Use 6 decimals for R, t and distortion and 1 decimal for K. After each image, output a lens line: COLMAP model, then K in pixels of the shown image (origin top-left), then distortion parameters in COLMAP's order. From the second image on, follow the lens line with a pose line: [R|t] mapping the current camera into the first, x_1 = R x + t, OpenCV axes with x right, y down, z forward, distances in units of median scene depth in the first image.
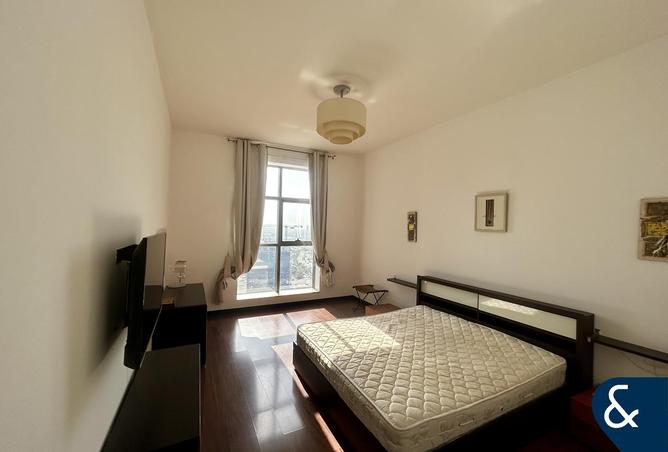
lens RADIAL K [[271.4, 0, 332.4], [0, 271.4, 226.2], [0, 0, 1]] dist [0.003124, 0.000697]
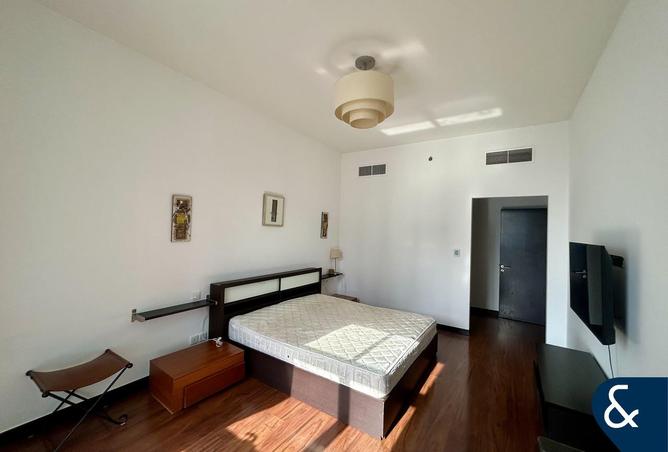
lens RADIAL K [[271.4, 0, 332.5], [0, 271.4, 223.3], [0, 0, 1]] dist [0.003124, 0.000697]
pose [[-0.486547, -0.026858, 0.873241, -0.603671], [-0.052912, 0.998598, 0.001233, -0.008346], [-0.872050, -0.045605, -0.487287, 1.351056]]
